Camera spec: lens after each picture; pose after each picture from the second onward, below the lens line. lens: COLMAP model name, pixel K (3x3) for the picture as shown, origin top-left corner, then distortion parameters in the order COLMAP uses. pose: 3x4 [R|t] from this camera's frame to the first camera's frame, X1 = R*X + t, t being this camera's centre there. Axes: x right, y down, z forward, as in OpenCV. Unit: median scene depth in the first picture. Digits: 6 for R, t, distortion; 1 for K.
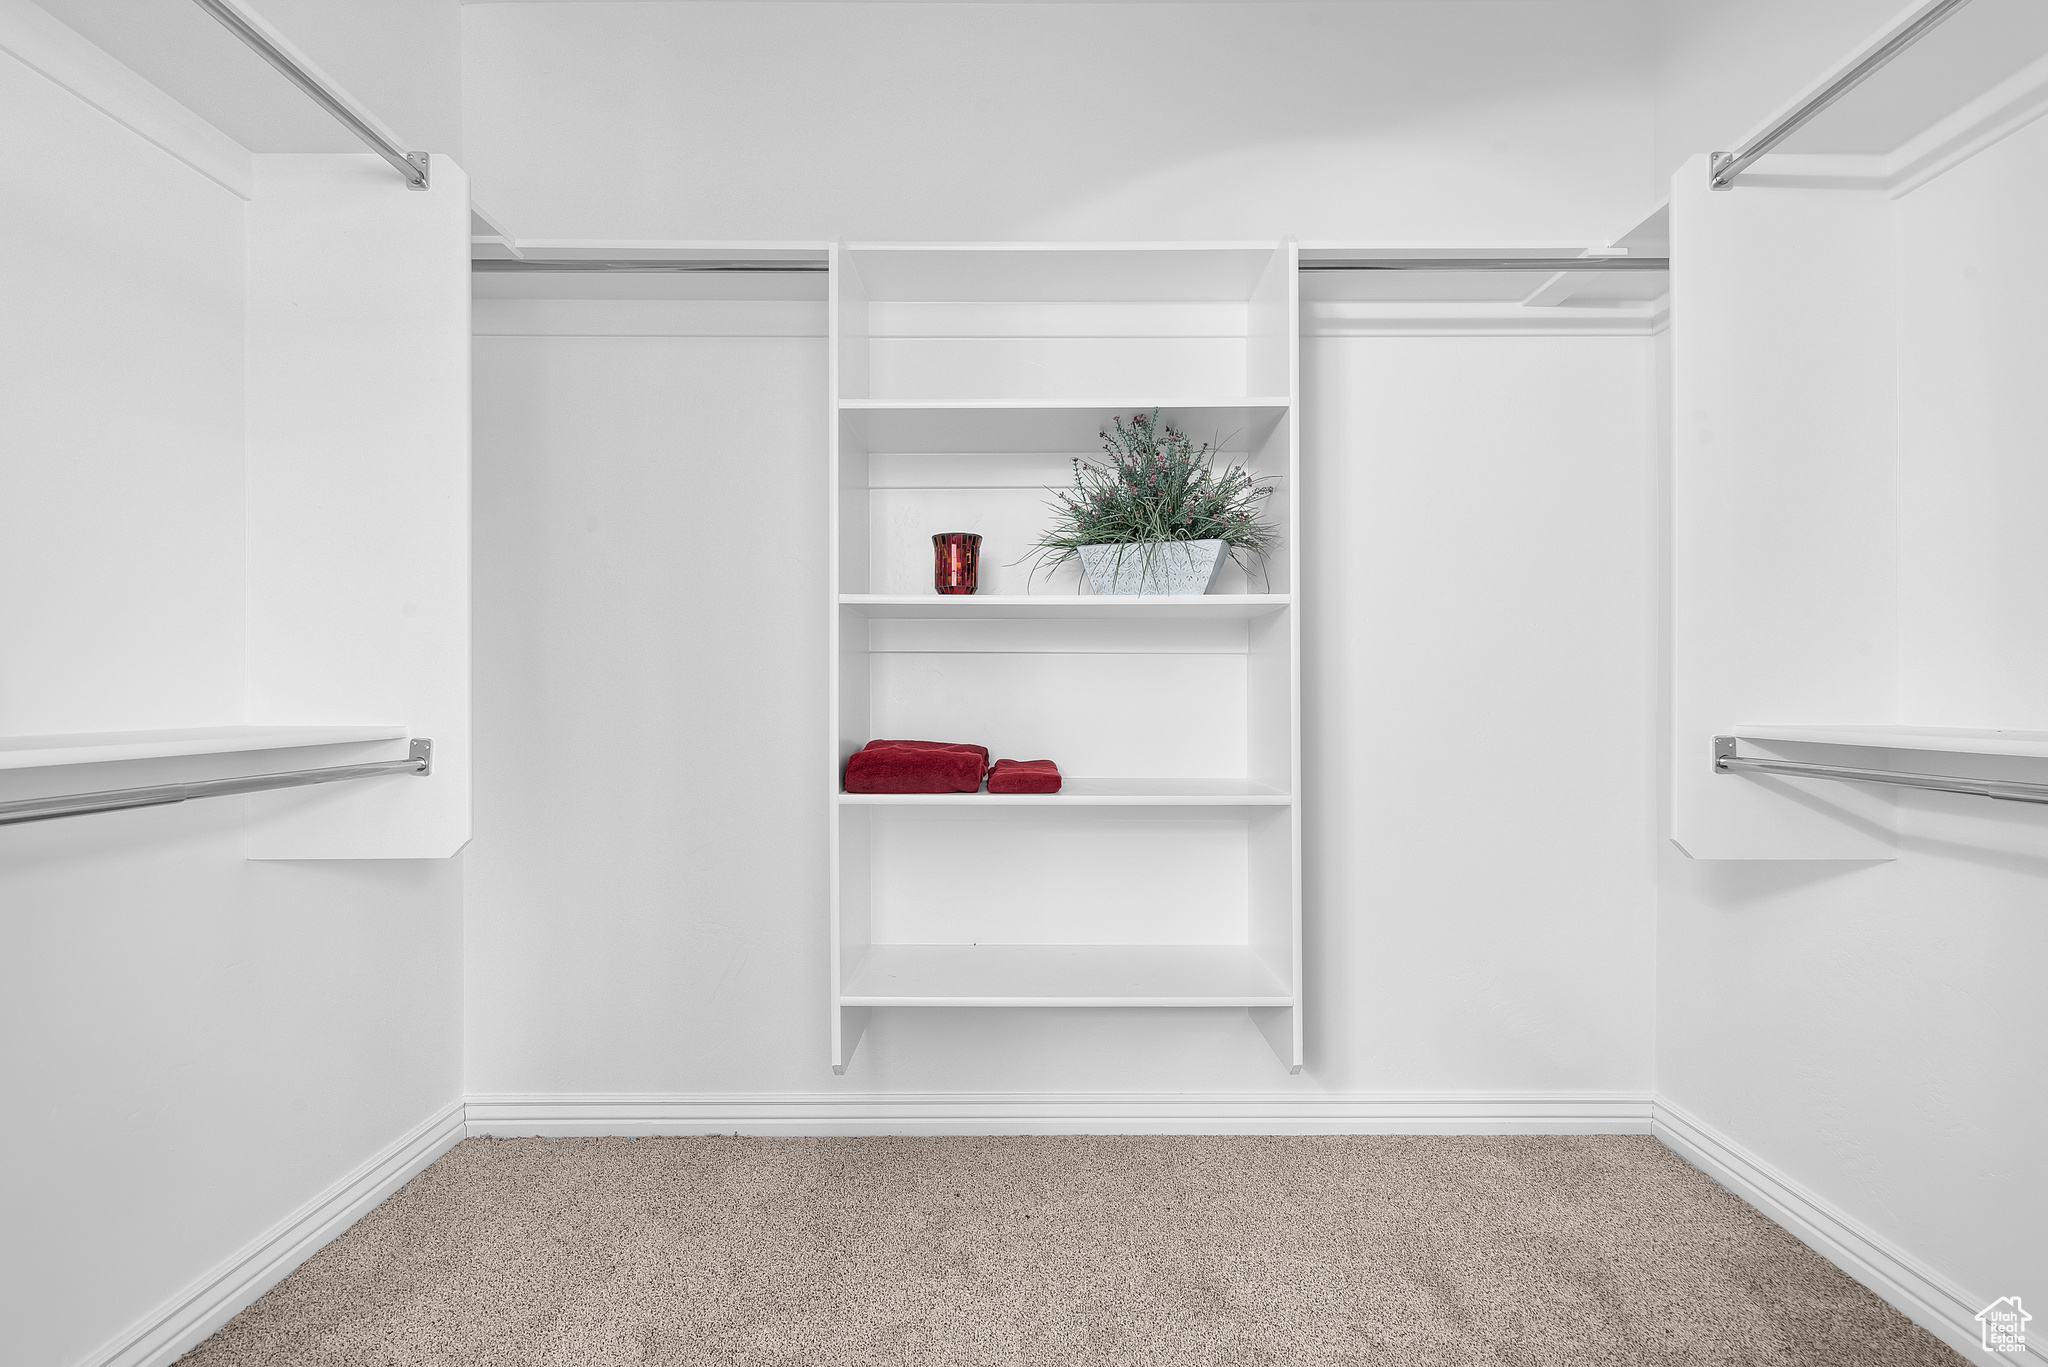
lens RADIAL K [[950.9, 0, 1034.7], [0, 950.9, 683.2], [0, 0, 1]] dist [-0.002493, -0.000201]
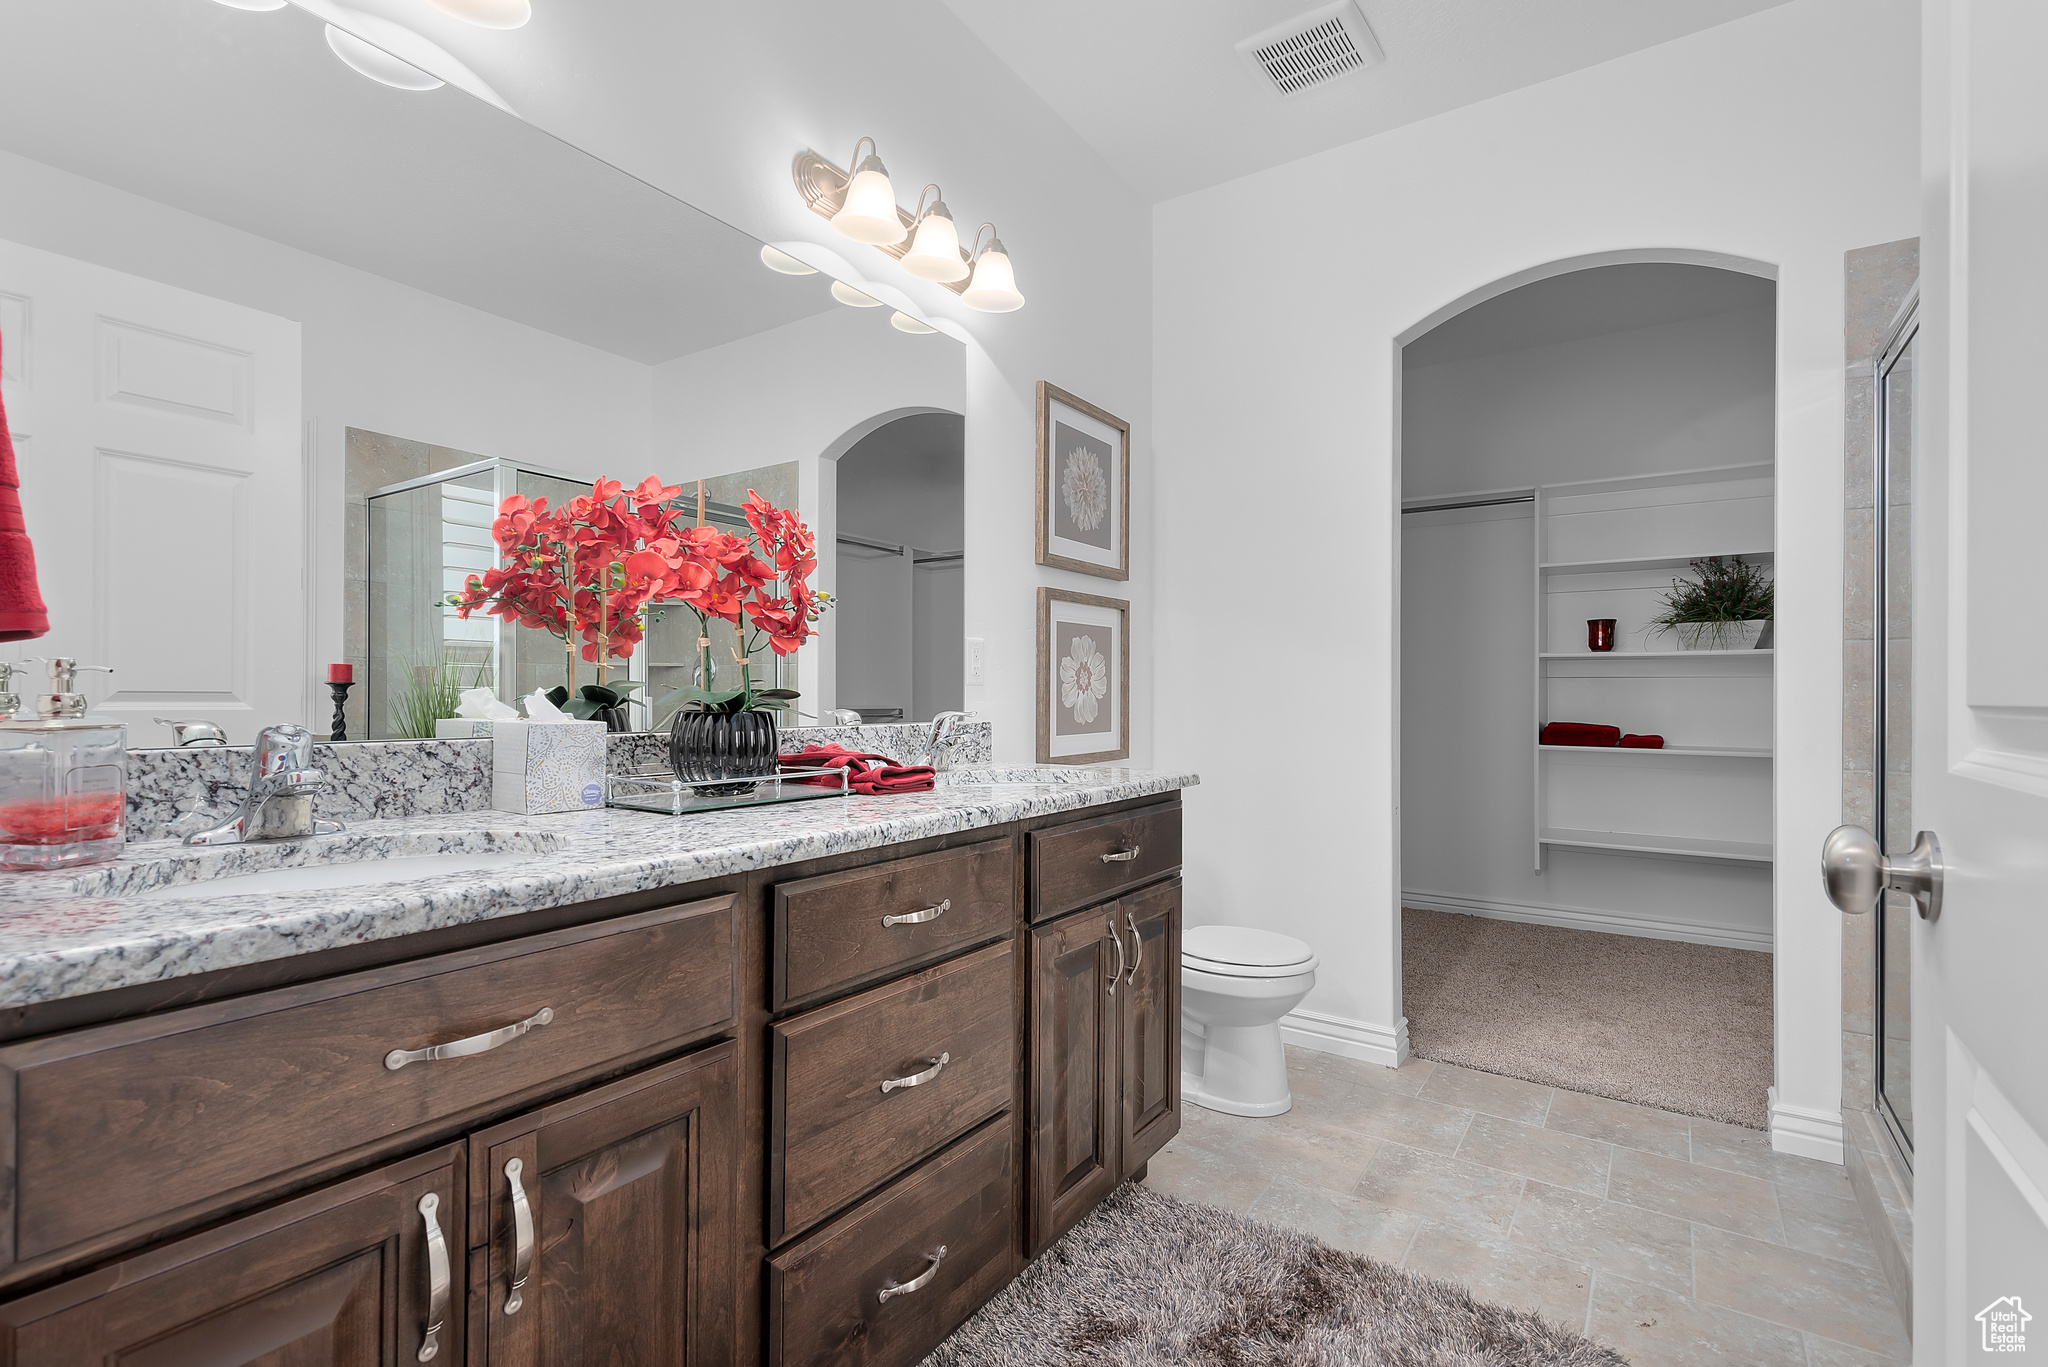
lens RADIAL K [[950.9, 0, 1006.9], [0, 950.9, 689.2], [0, 0, 1]] dist [-0.002493, -0.000201]
pose [[0.817663, -0.000201, -0.575697, 0.047571], [-0.001605, 0.999995, -0.002630, -0.002596], [0.575695, 0.003074, 0.817659, -1.396141]]
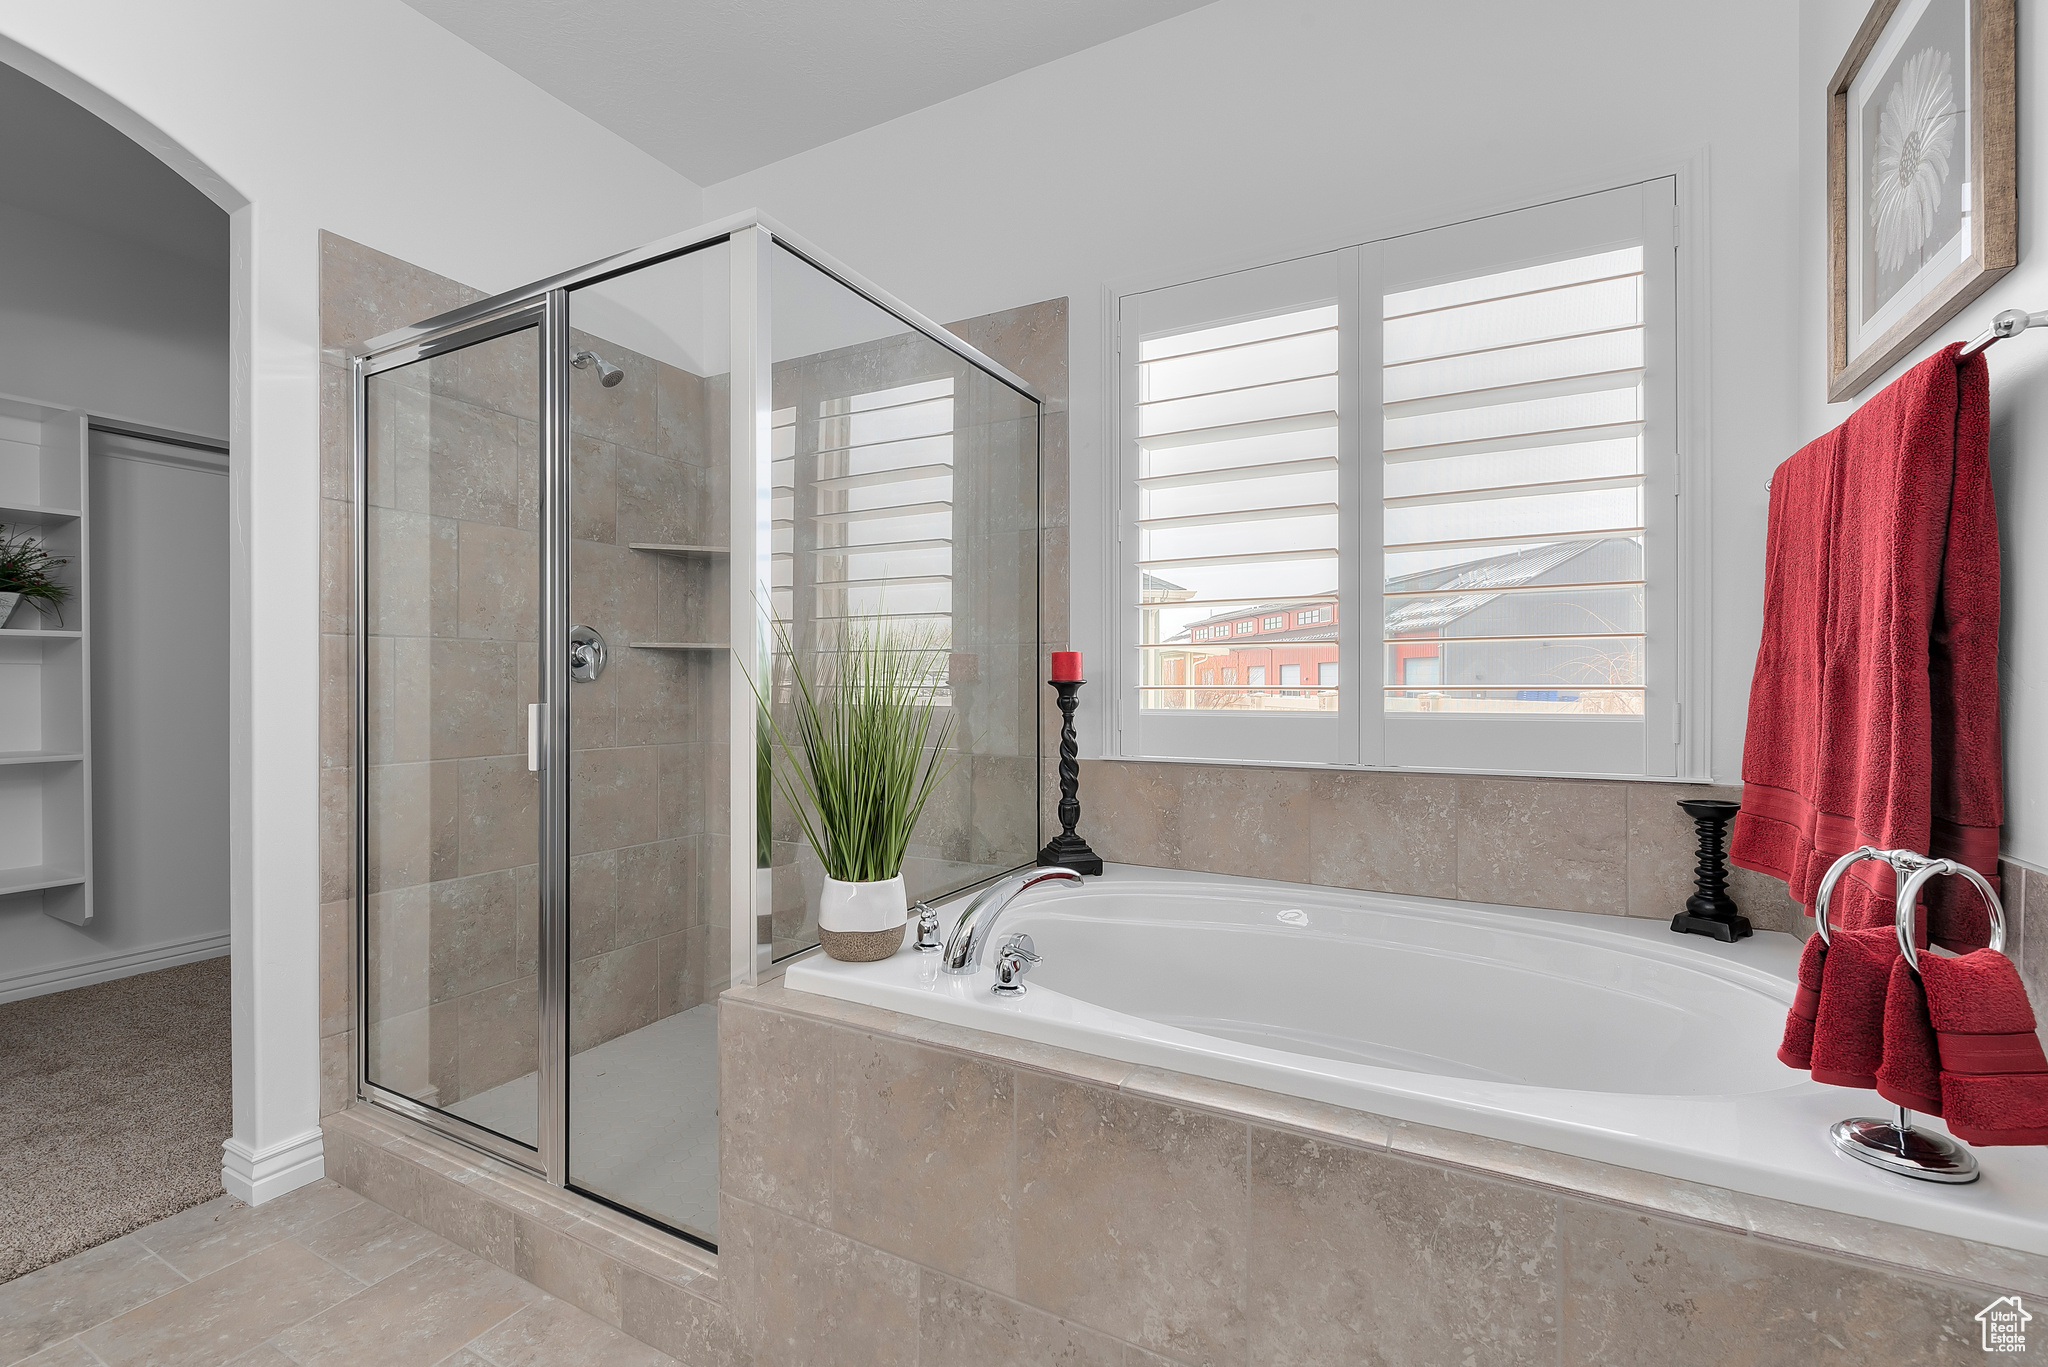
lens RADIAL K [[893.4, 0, 1029.1], [0, 893.4, 682.9], [0, 0, 1]] dist [-0.000327, 0.000954]
pose [[0.470559, -0.004140, 0.882359, -0.304775], [-0.002477, 0.999979, 0.006013, -0.016953], [-0.882365, -0.005015, 0.470538, -1.100494]]
